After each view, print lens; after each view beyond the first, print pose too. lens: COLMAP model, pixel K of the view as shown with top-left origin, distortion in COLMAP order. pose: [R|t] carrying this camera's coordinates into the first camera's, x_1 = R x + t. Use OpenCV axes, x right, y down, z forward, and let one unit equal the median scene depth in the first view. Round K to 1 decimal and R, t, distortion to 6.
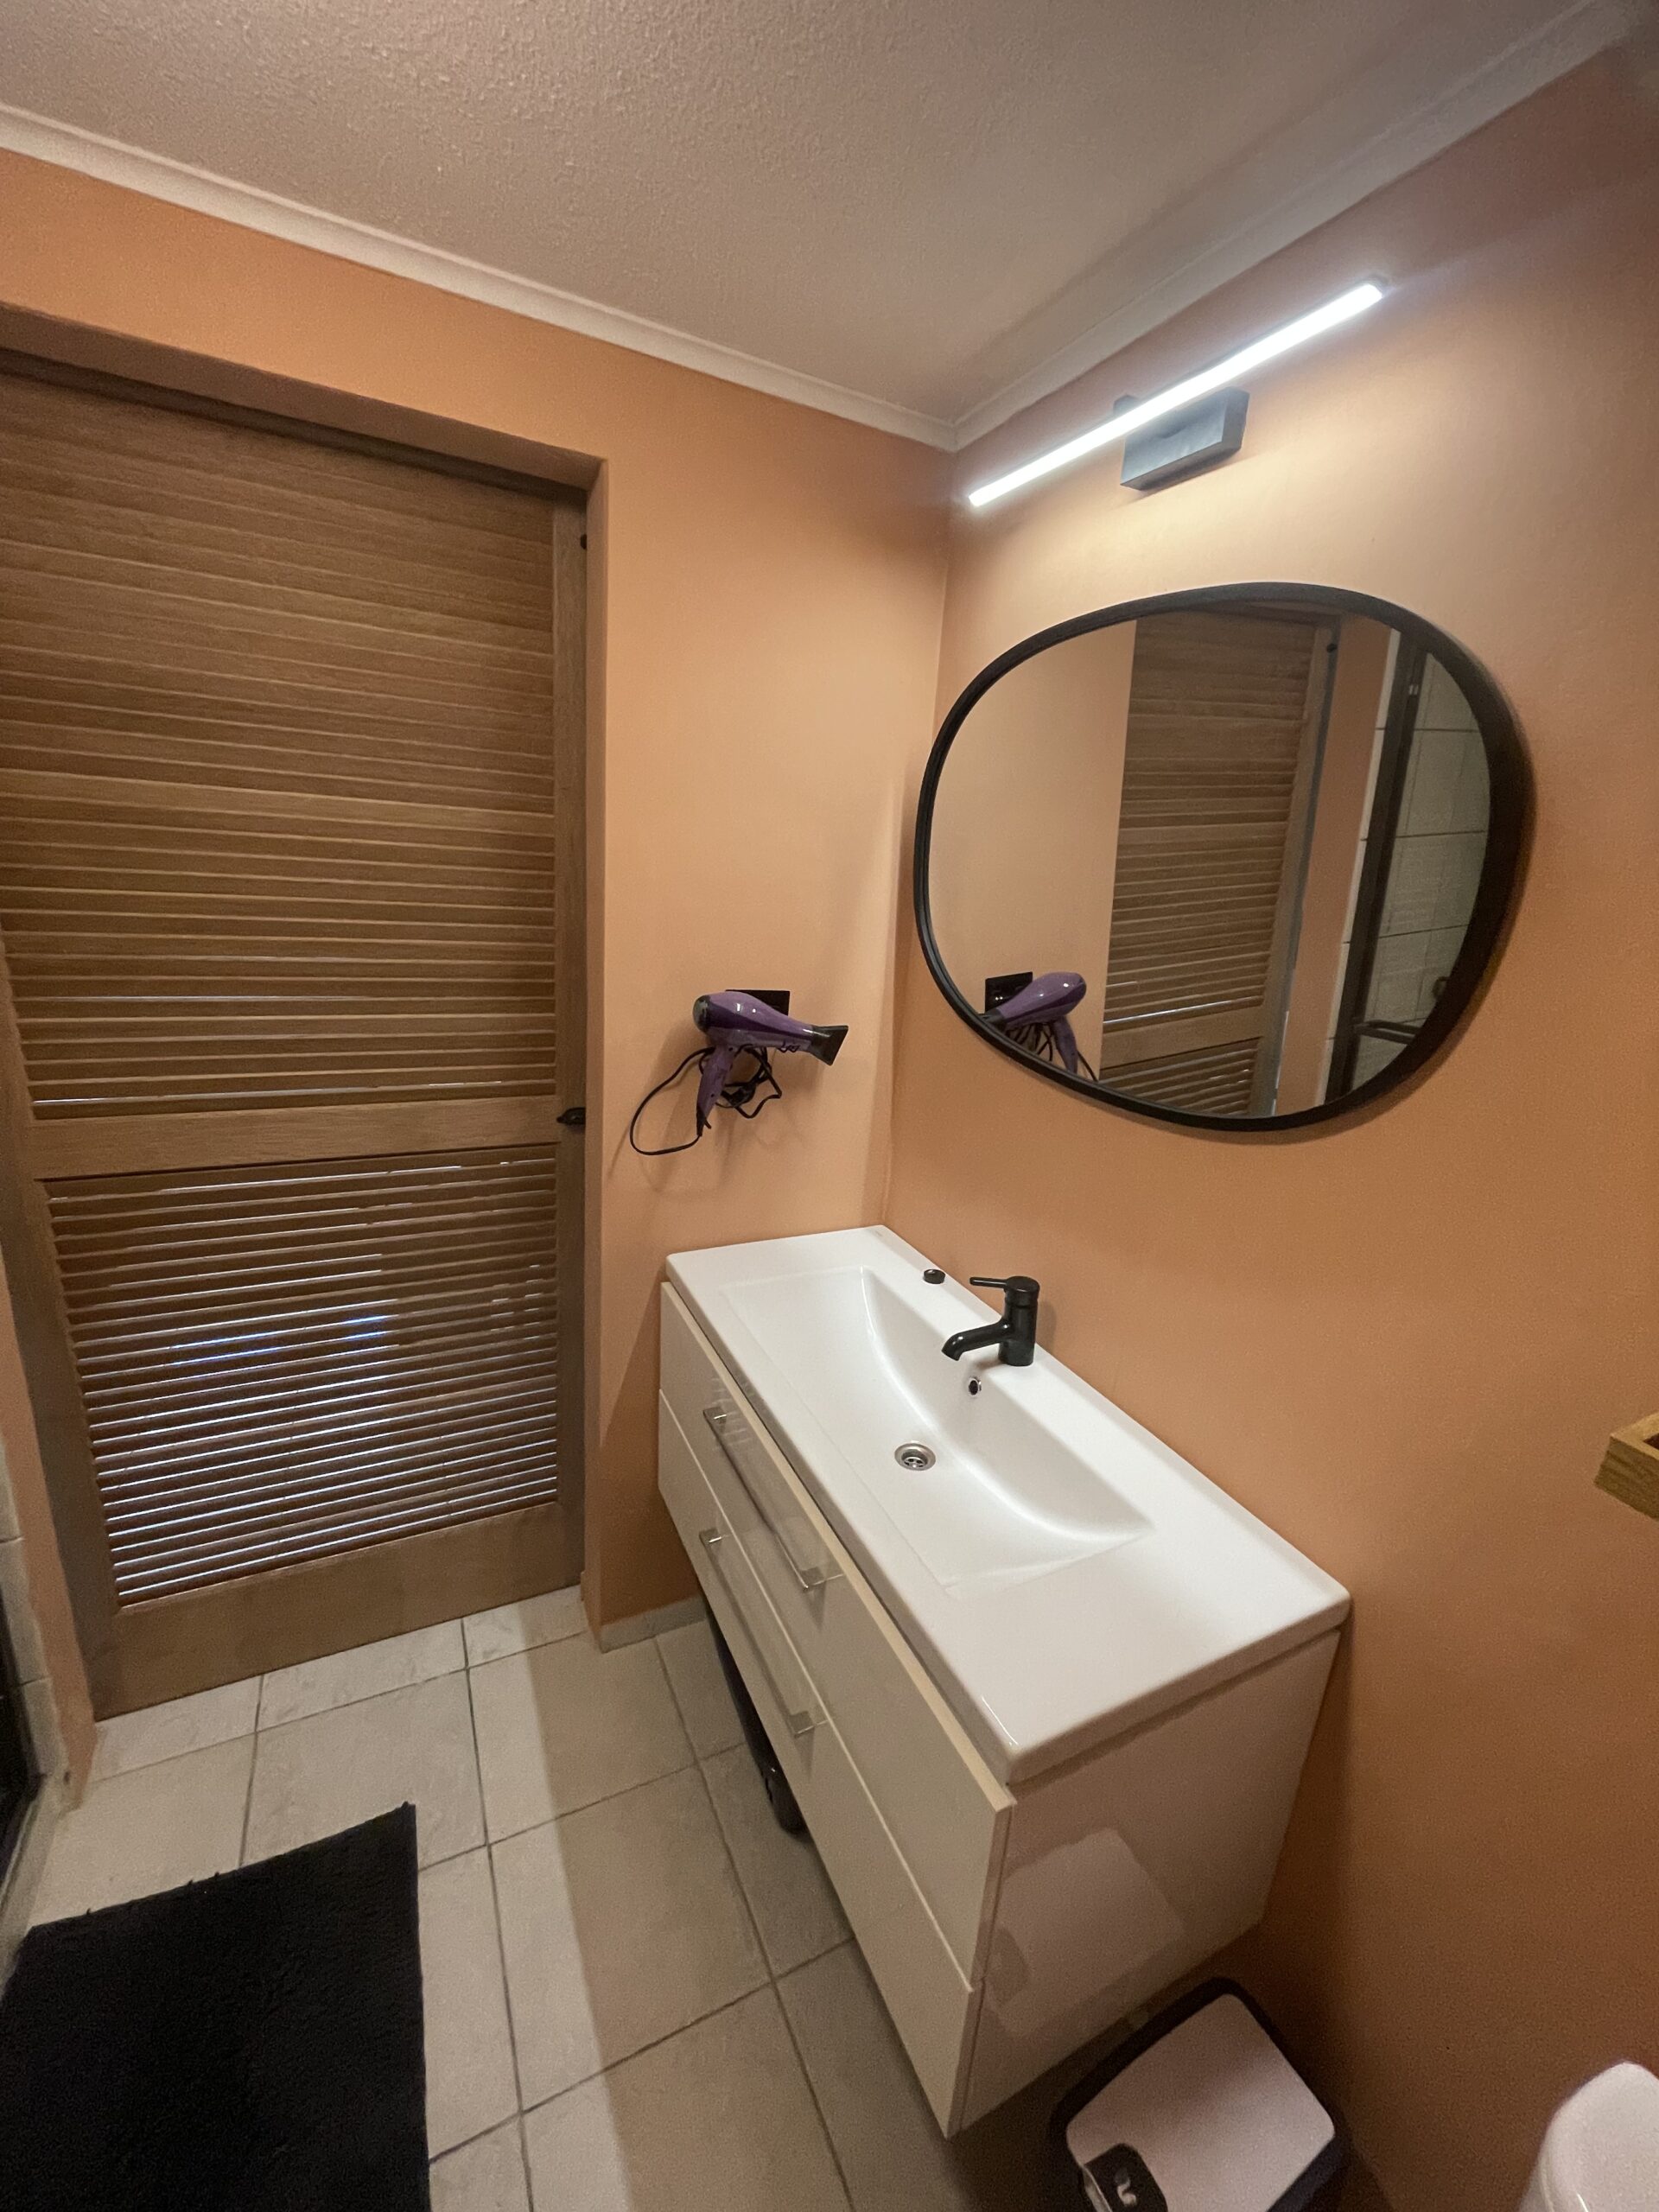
lens RADIAL K [[900.7, 0, 822.5], [0, 900.7, 1102.3], [0, 0, 1]] dist [0.001842, 0.000031]
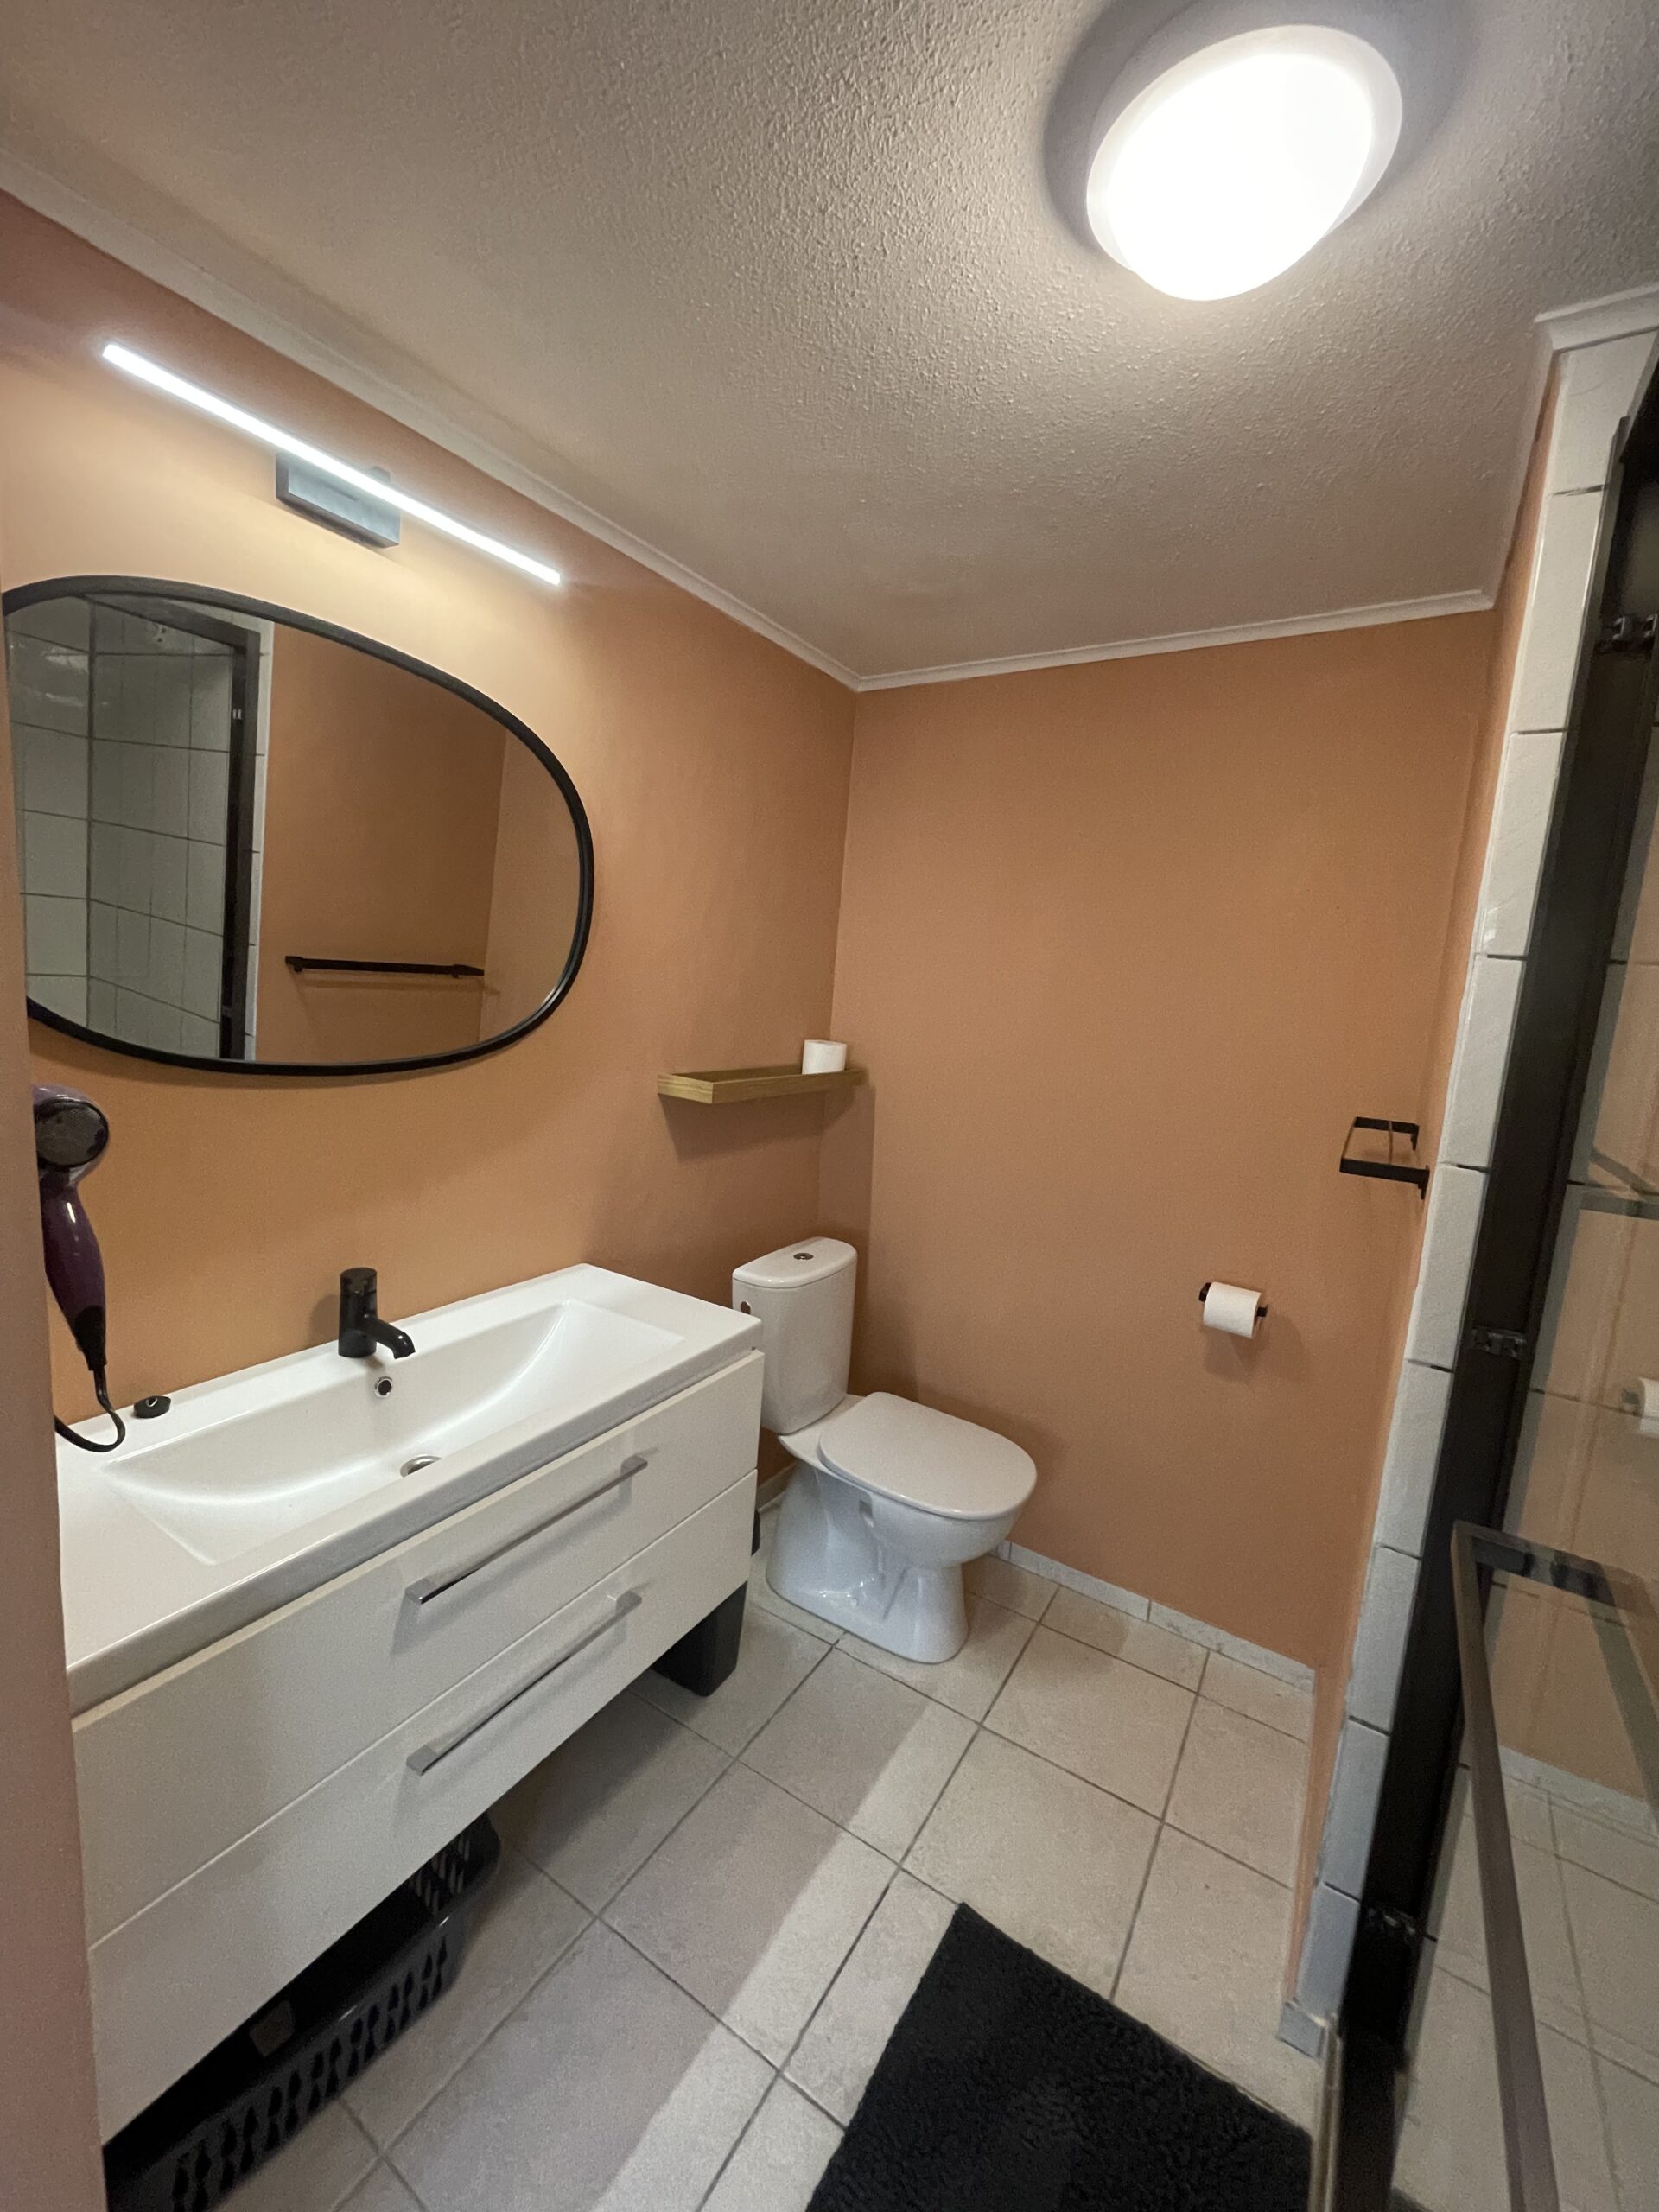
lens RADIAL K [[900.7, 0, 825.7], [0, 900.7, 1101.8], [0, 0, 1]] dist [0.001842, 0.000031]
pose [[-0.523655, -0.236627, 0.818409, -1.214679], [0.131191, 0.926796, 0.351907, -0.393228], [-0.841768, 0.291646, -0.454278, 1.389945]]
